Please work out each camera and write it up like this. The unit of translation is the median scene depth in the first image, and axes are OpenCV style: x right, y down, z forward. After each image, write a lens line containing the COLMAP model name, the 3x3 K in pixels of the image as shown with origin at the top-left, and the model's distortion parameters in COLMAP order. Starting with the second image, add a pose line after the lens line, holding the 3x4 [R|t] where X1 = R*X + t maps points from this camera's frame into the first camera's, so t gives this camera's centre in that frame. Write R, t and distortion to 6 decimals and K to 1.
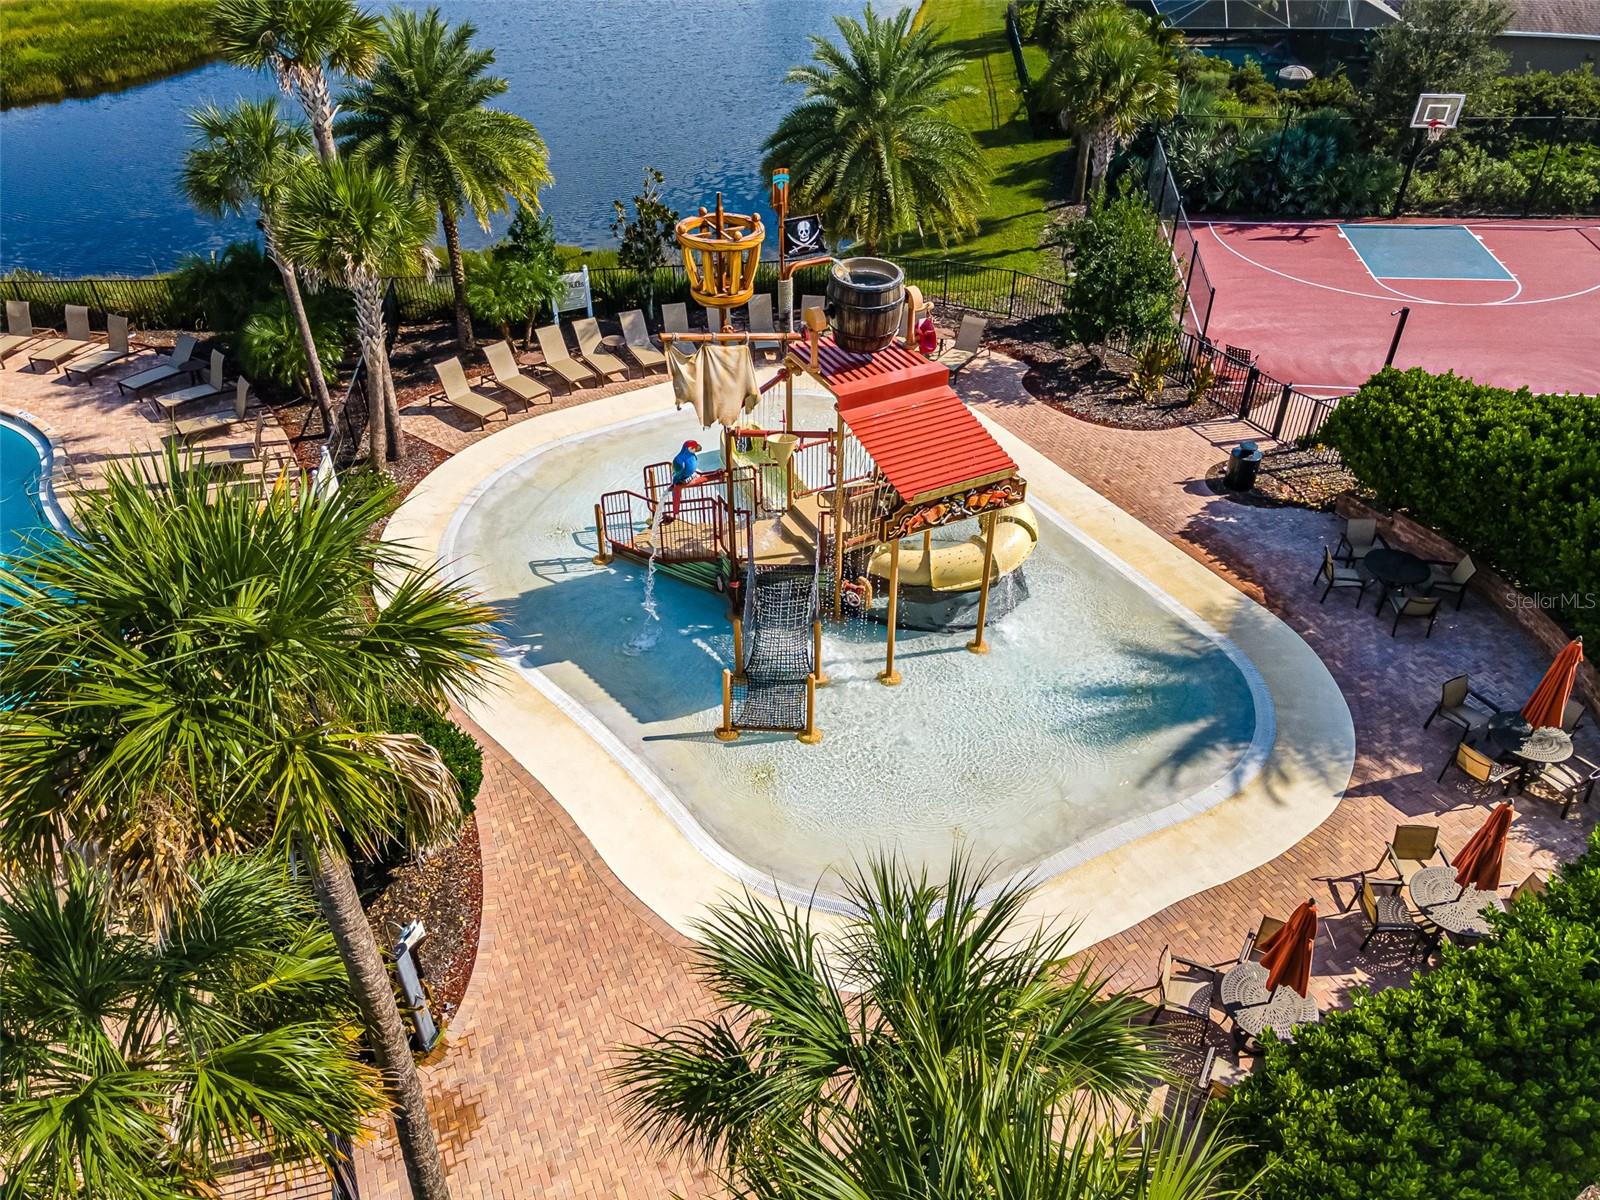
lens RADIAL K [[1142.9, 0, 800.8], [0, 1142.9, 596.6], [0, 0, 1]] dist [0.038034, -0.007934]
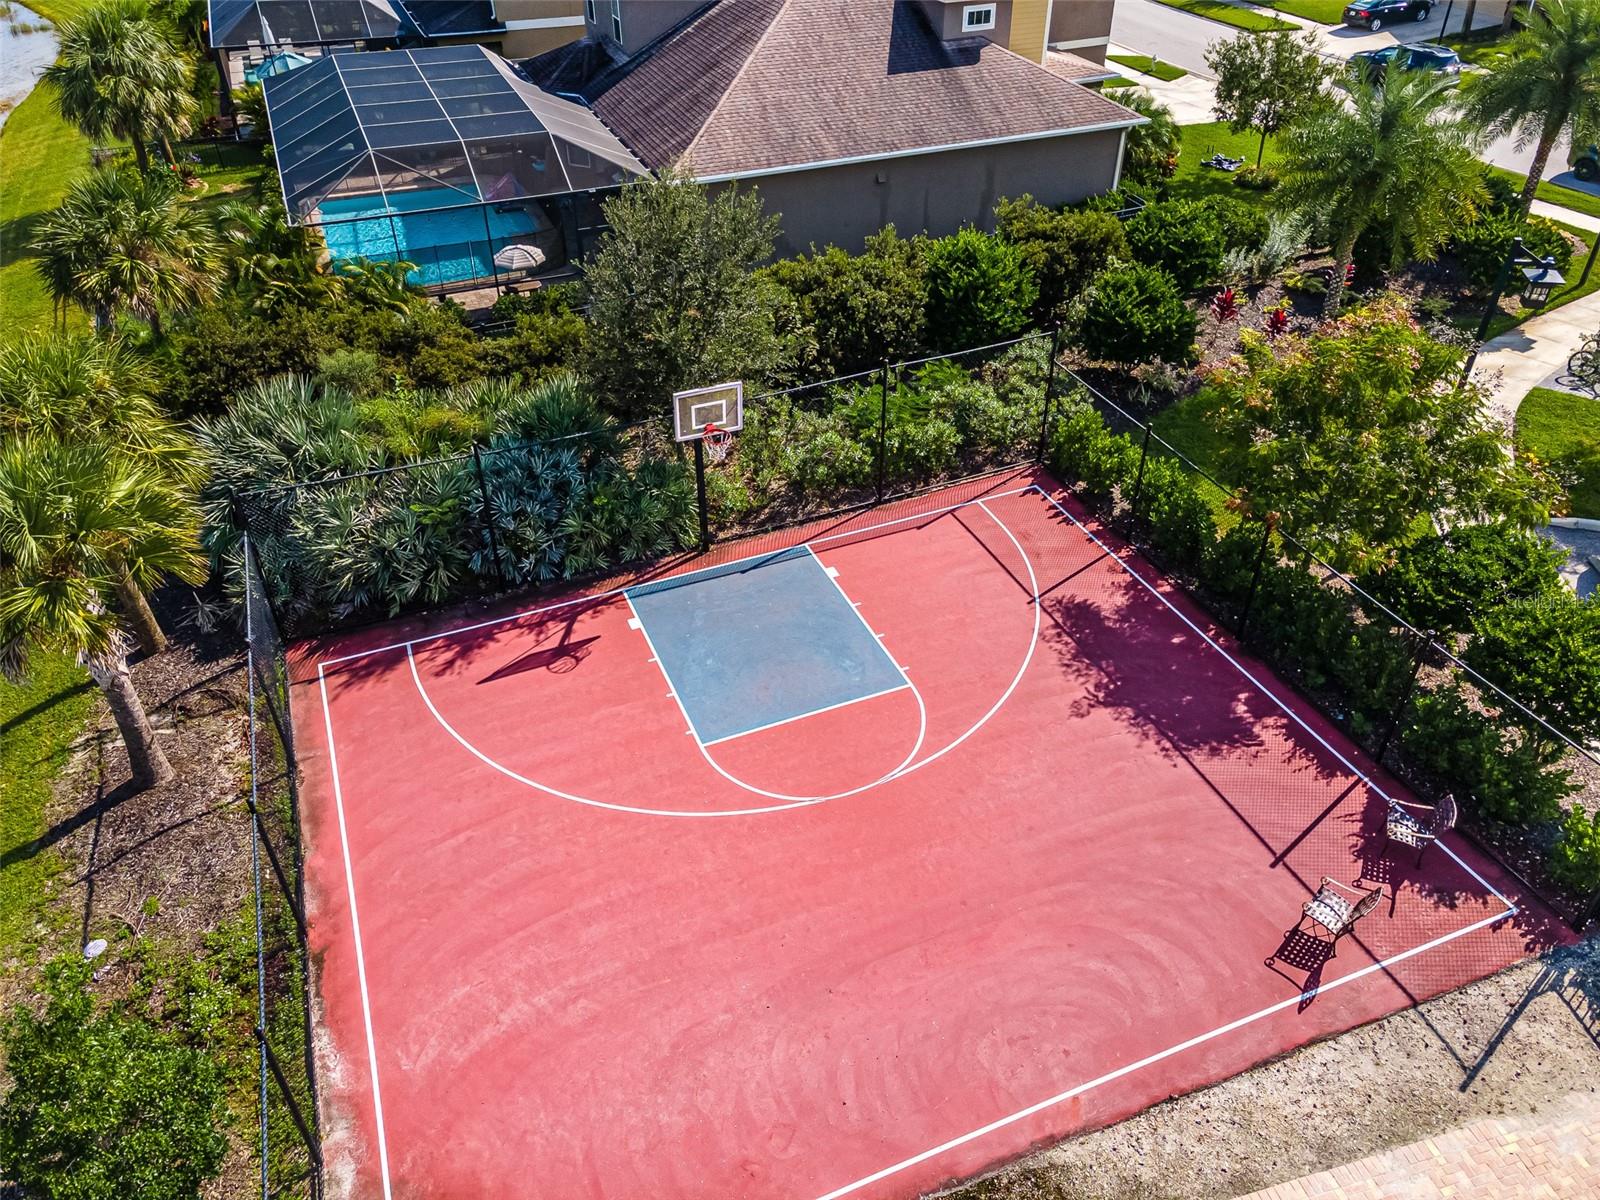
lens RADIAL K [[1142.9, 0, 800.8], [0, 1142.9, 601.9], [0, 0, 1]] dist [0.038034, -0.007934]
pose [[0.862878, -0.305609, 0.402547, 0.305884], [0.304818, 0.949992, 0.067833, -0.329126], [-0.403147, 0.064172, 0.912882, 0.431186]]
